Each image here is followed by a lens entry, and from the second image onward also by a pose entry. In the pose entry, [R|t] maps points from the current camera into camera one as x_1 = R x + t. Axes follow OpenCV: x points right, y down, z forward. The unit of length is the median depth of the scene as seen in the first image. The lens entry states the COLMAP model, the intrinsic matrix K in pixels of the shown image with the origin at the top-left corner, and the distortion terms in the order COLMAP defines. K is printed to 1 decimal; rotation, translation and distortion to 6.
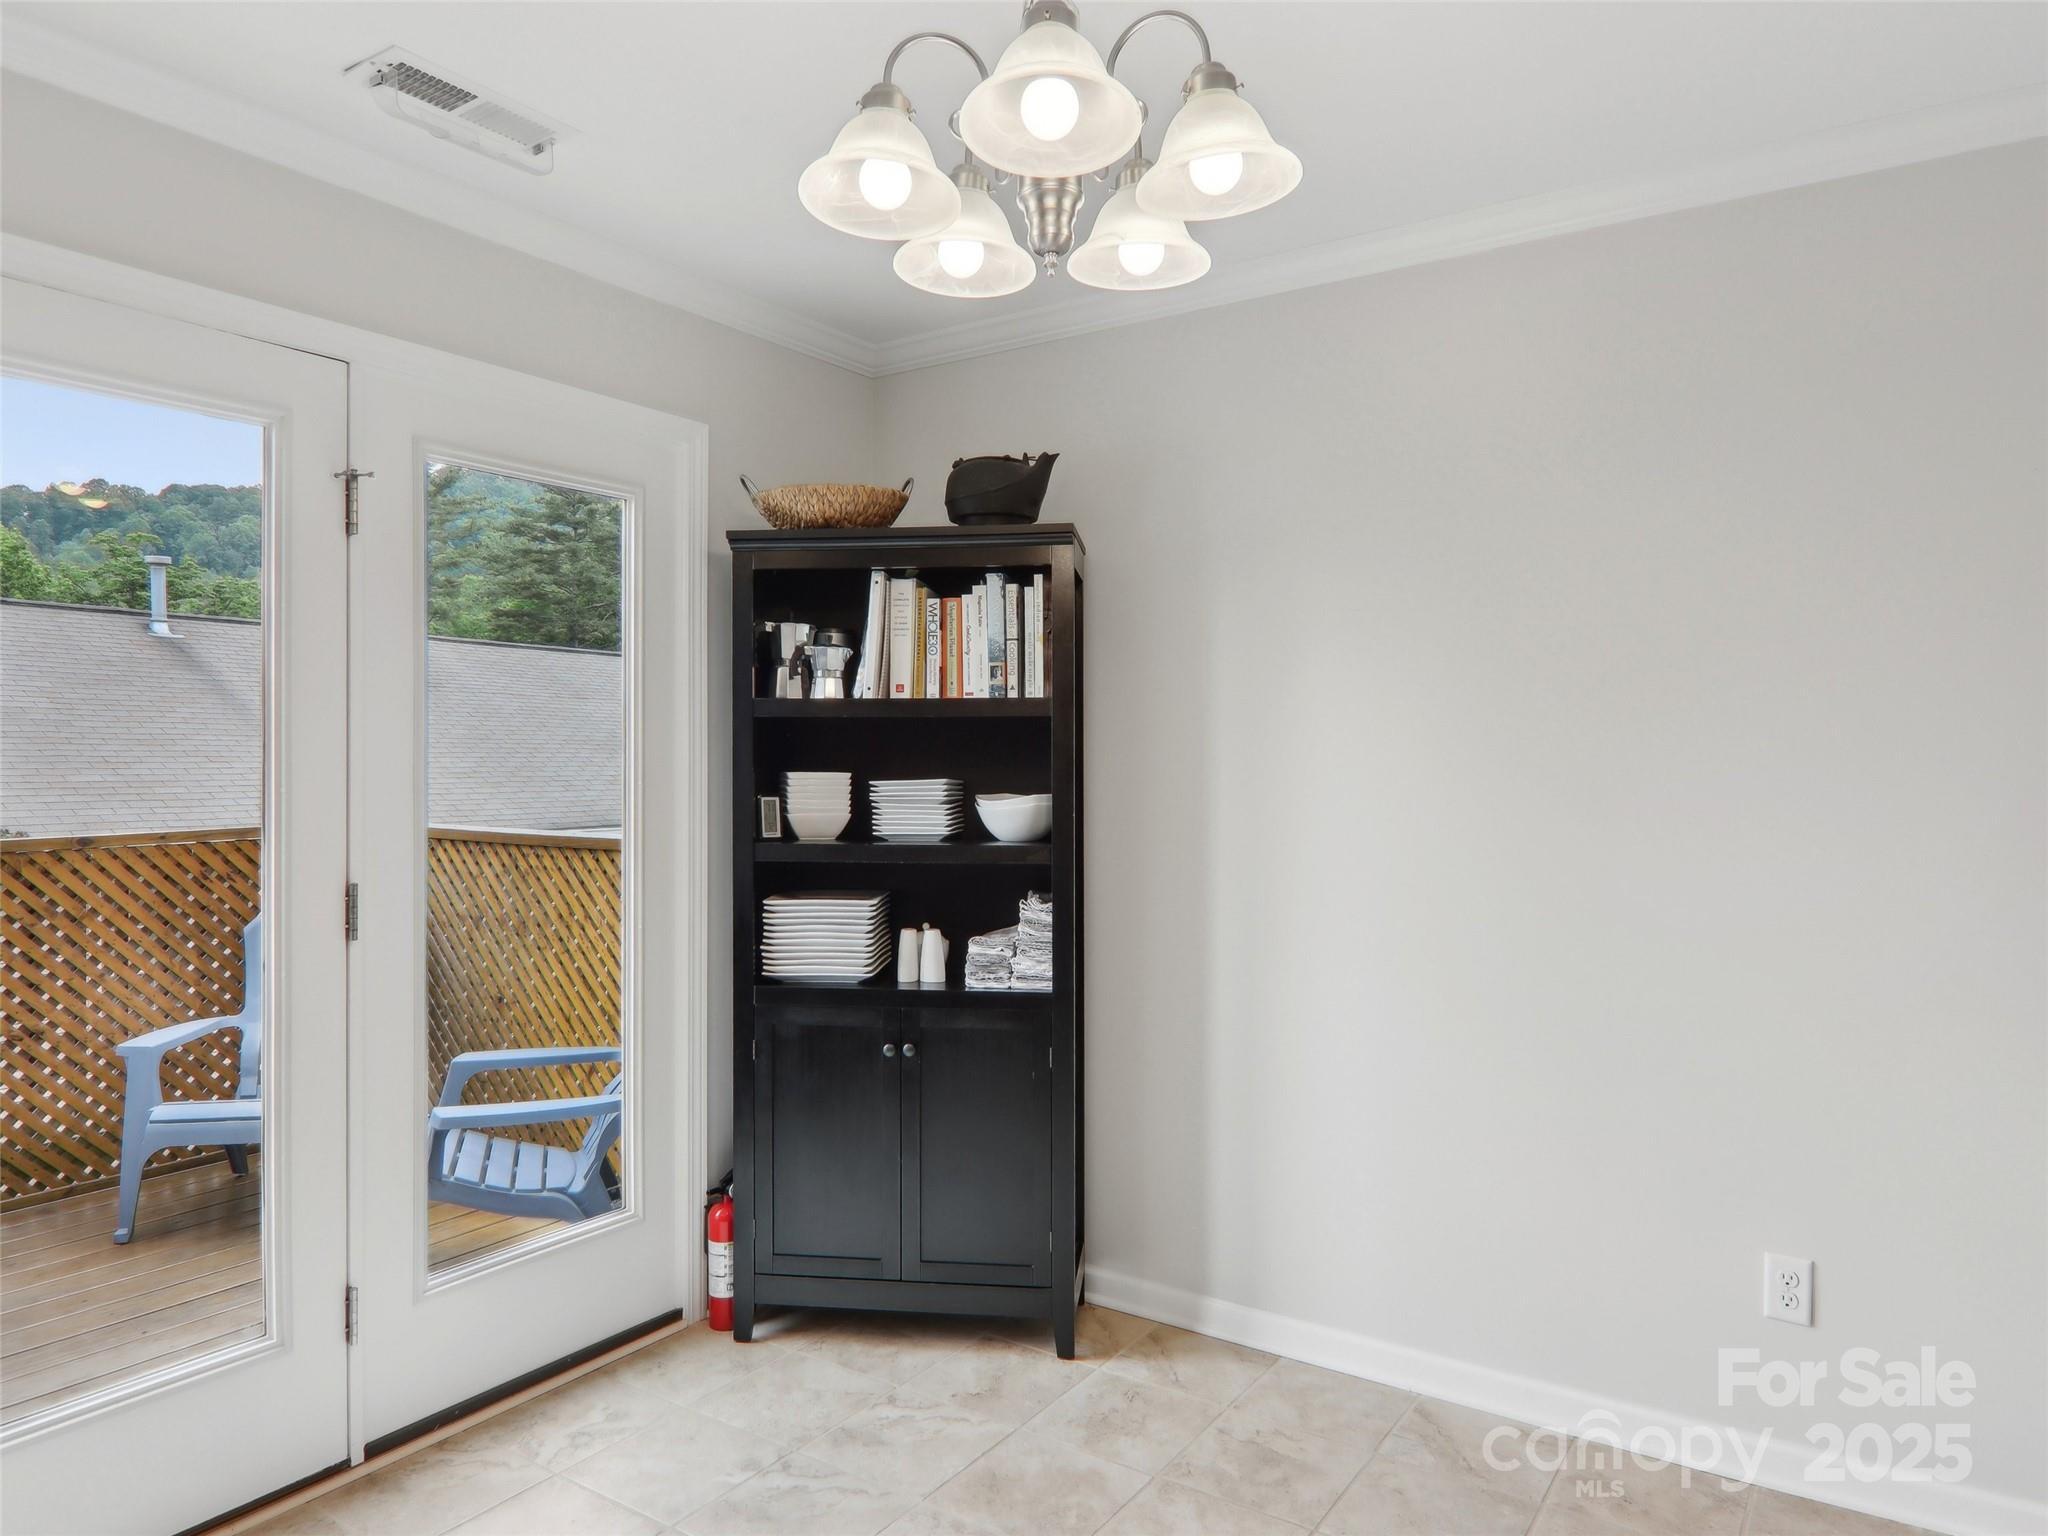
lens RADIAL K [[1344.1, 0, 1027.3], [0, 1344.1, 791.3], [0, 0, 1]] dist [0.003505, 0.002139]
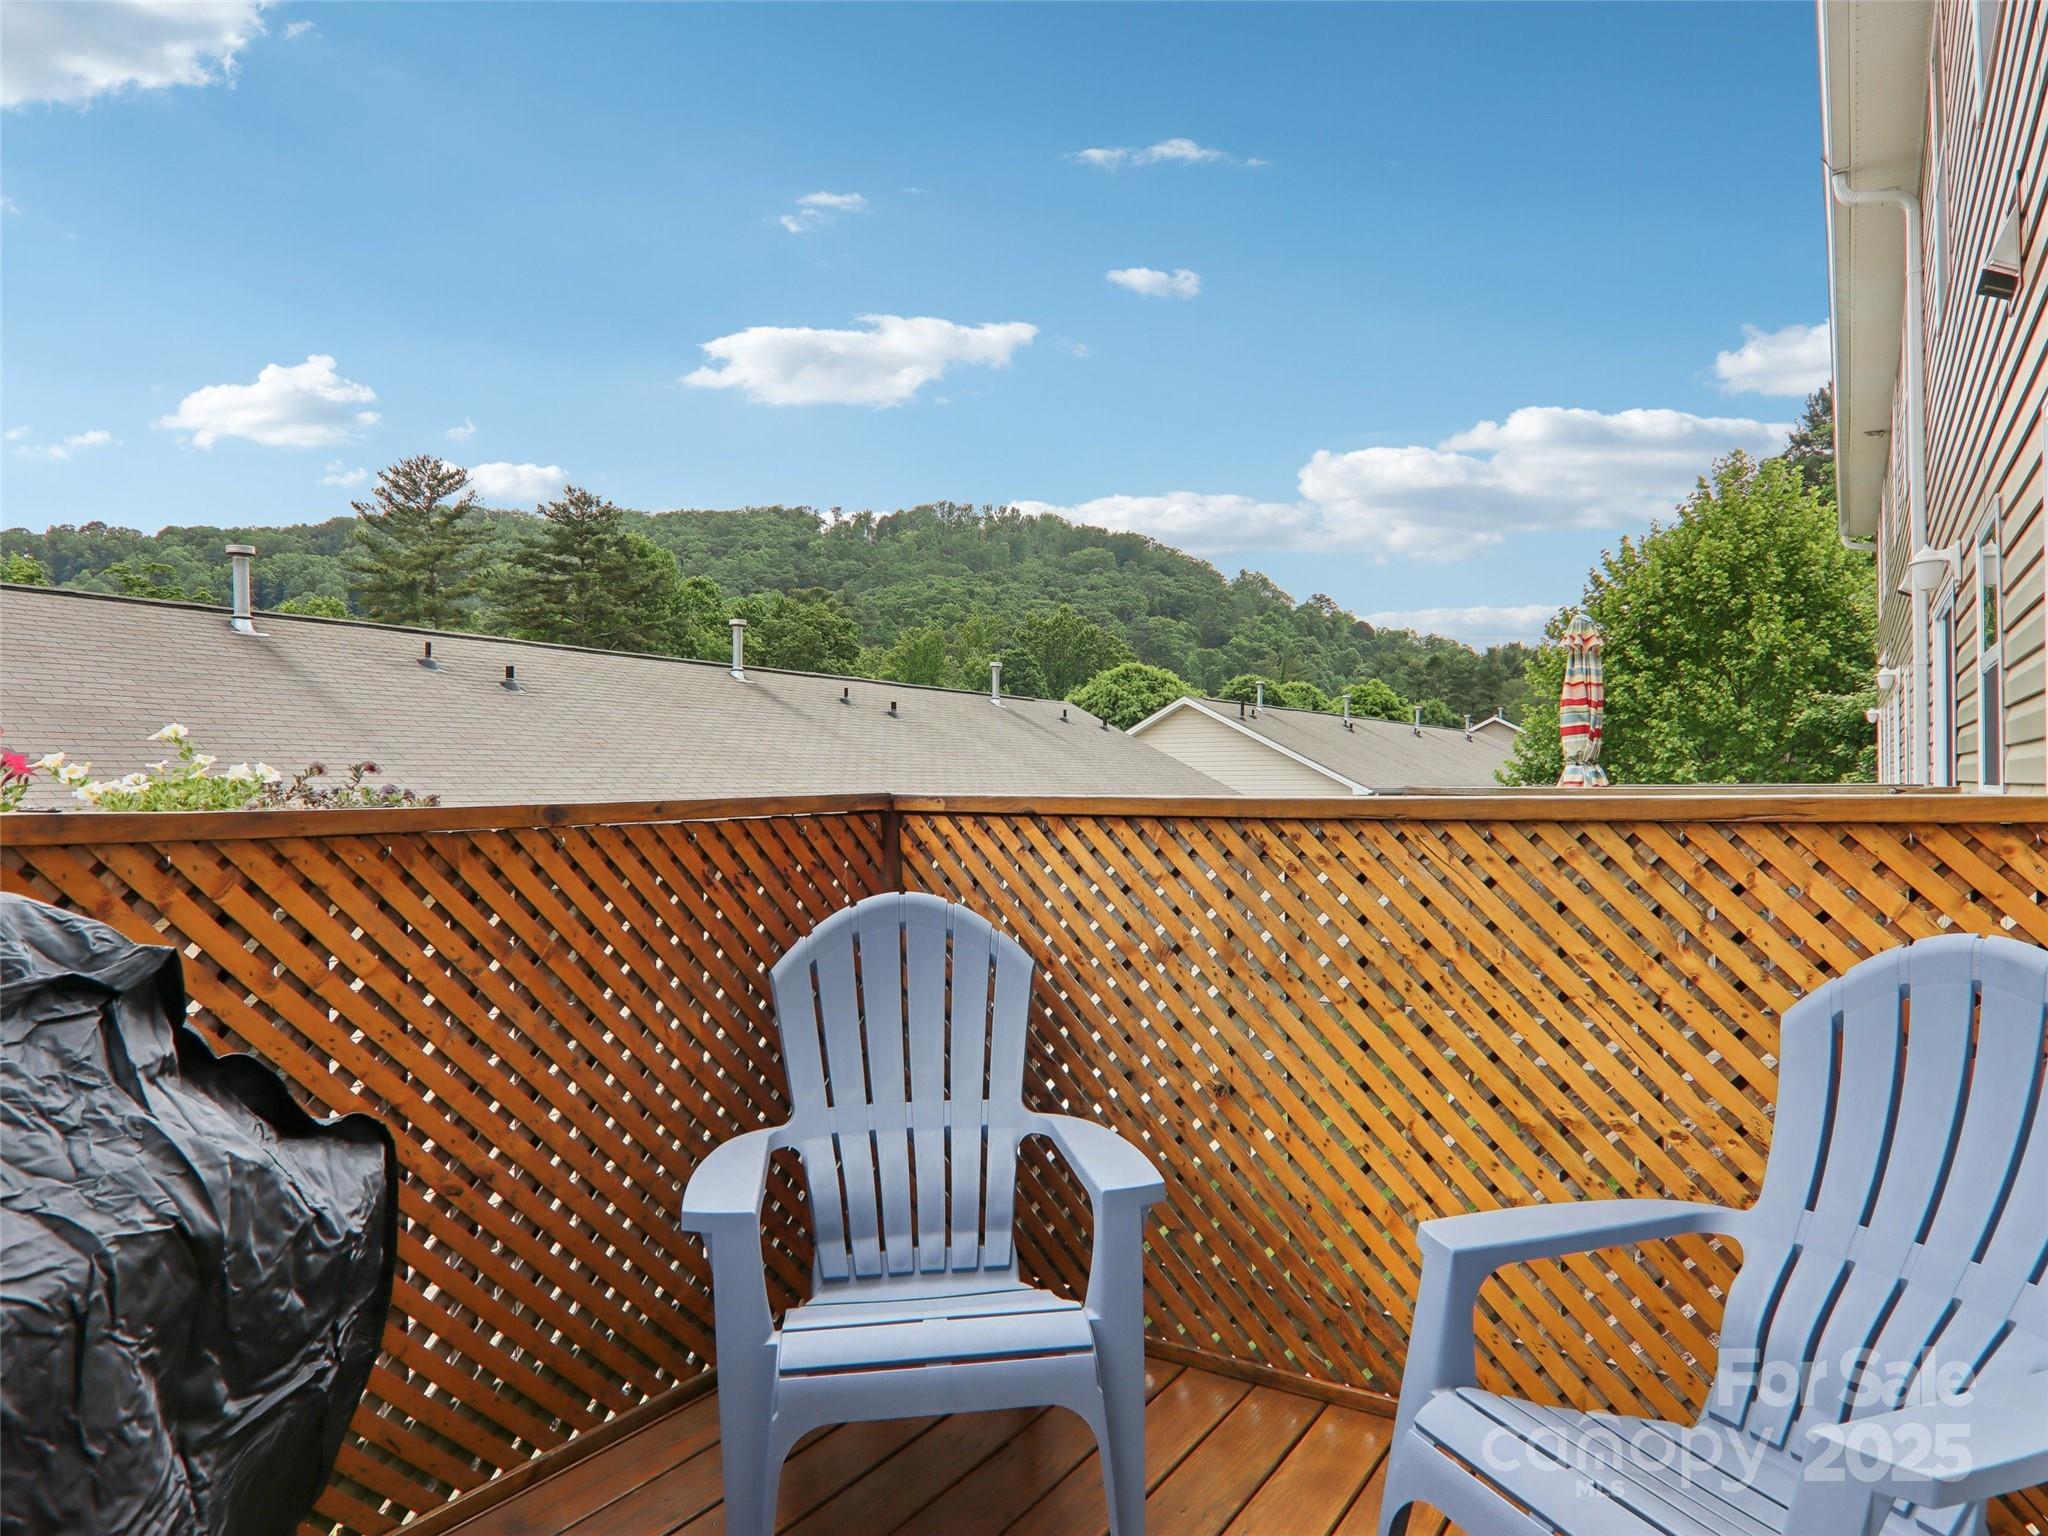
lens RADIAL K [[1288.2, 0, 1024.1], [0, 1288.2, 795.9], [0, 0, 1]] dist [-0.001024, -0.011621]
pose [[0.999663, -0.008512, 0.024513, -0.137083], [0.008934, 0.999813, -0.017136, 0.010650], [-0.024362, 0.017349, 0.999553, 0.125935]]
